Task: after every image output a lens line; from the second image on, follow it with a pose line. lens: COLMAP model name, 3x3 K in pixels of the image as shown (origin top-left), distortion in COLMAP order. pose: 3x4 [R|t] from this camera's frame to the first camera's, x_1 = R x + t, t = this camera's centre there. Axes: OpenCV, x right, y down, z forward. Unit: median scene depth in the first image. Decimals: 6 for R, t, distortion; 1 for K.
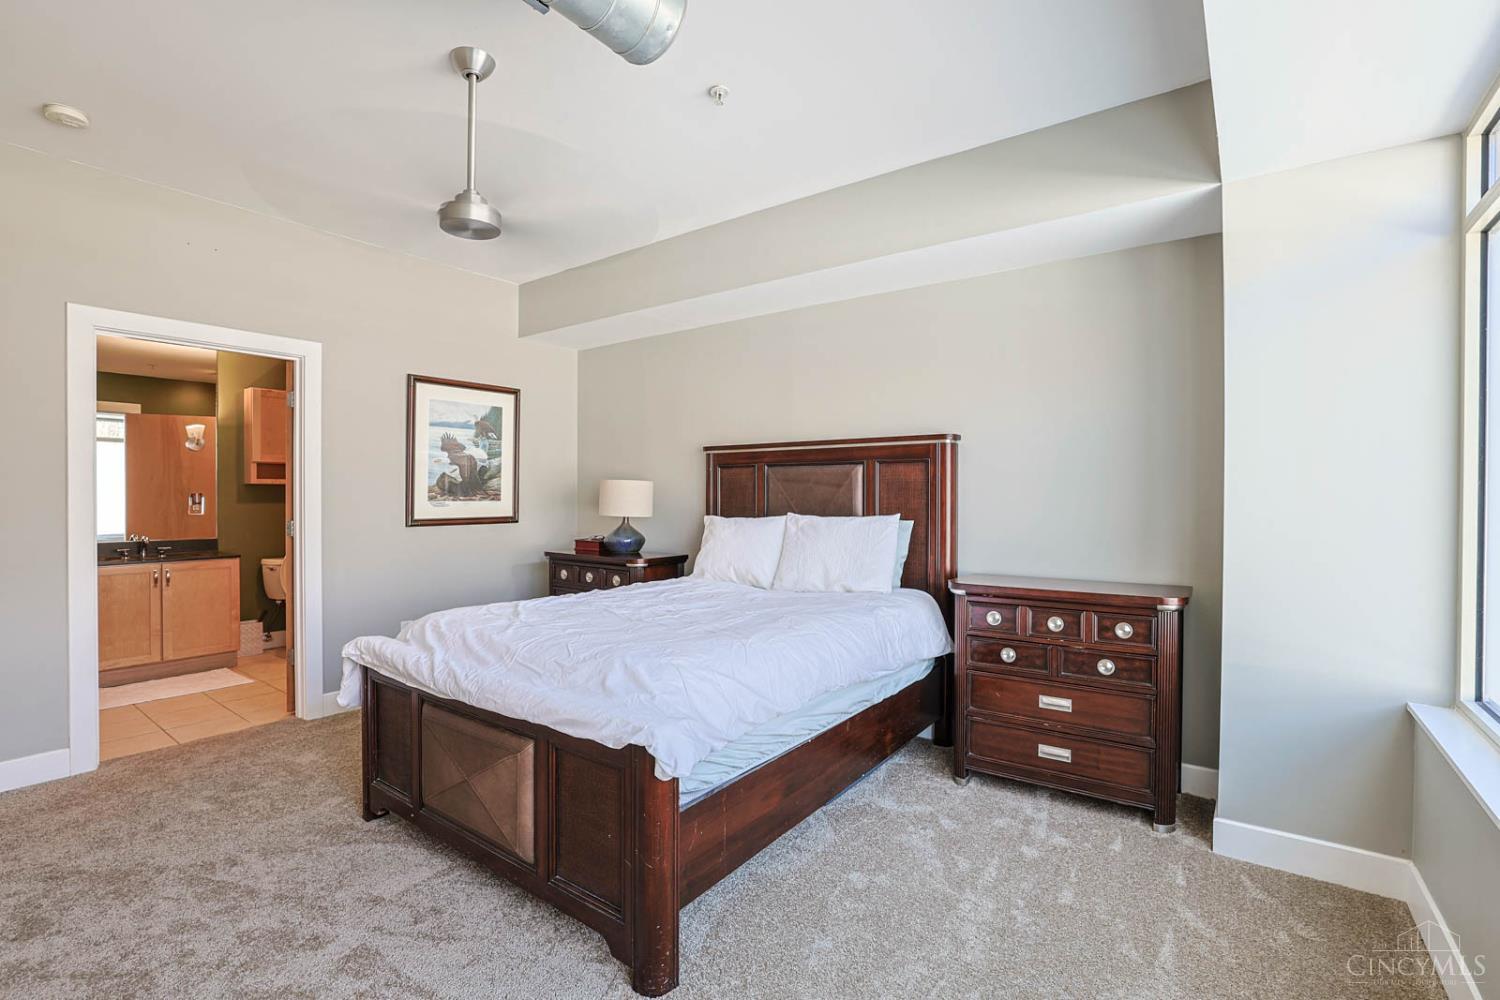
lens RADIAL K [[681.1, 0, 741.8], [0, 681.1, 498.9], [0, 0, 1]] dist [-0.039494, 0.013033]
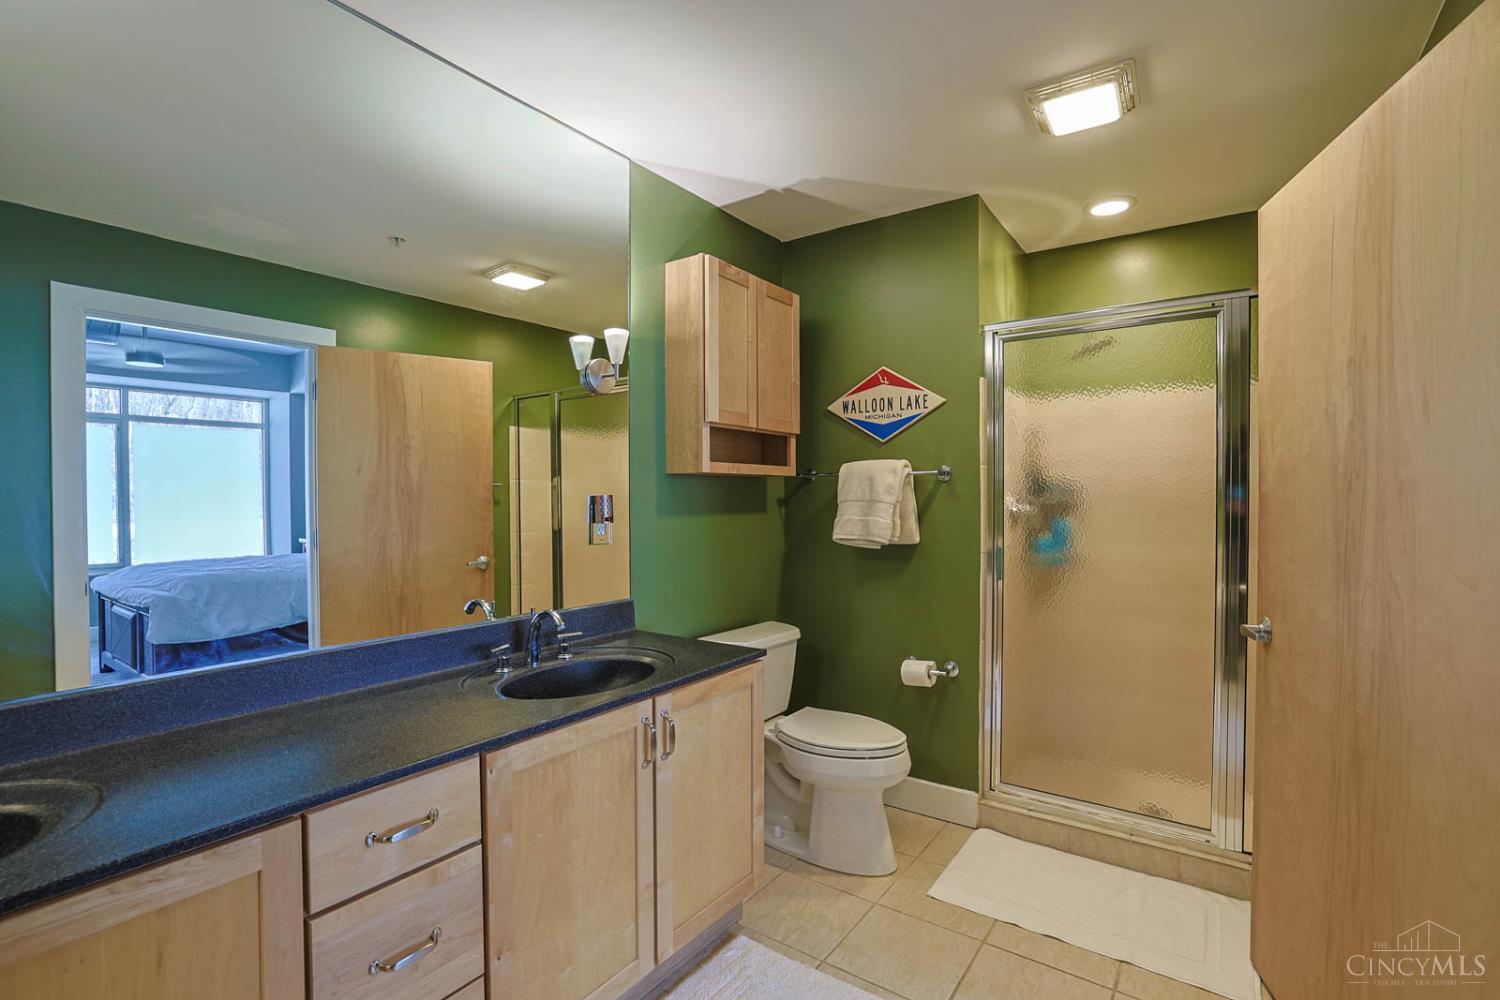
lens RADIAL K [[681.1, 0, 751.8], [0, 681.1, 497.7], [0, 0, 1]] dist [-0.039494, 0.013033]
pose [[0.999425, -0.003360, 0.033731, -0.716086], [0.003484, 0.999987, -0.003636, -0.004948], [-0.033718, 0.003751, 0.999424, 0.551036]]
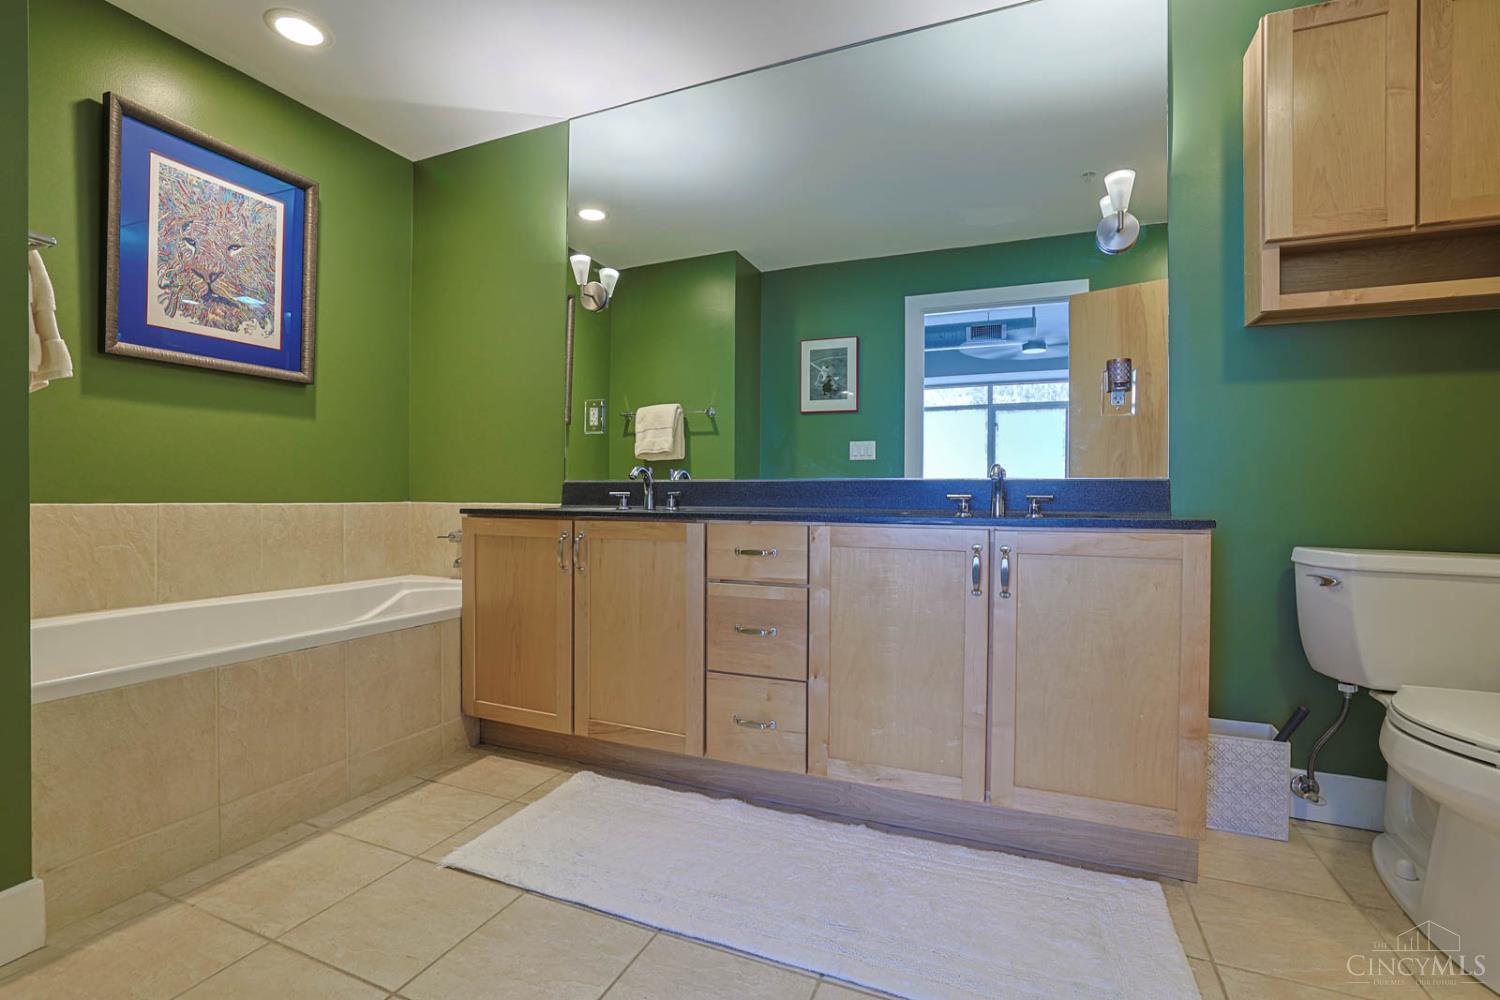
lens RADIAL K [[681.1, 0, 755.2], [0, 681.1, 497.6], [0, 0, 1]] dist [-0.039494, 0.013033]
pose [[0.257688, 0.006225, -0.966208, -0.481360], [-0.013103, 0.999910, 0.002948, 0.070158], [0.966139, 0.011901, 0.257746, 0.677496]]
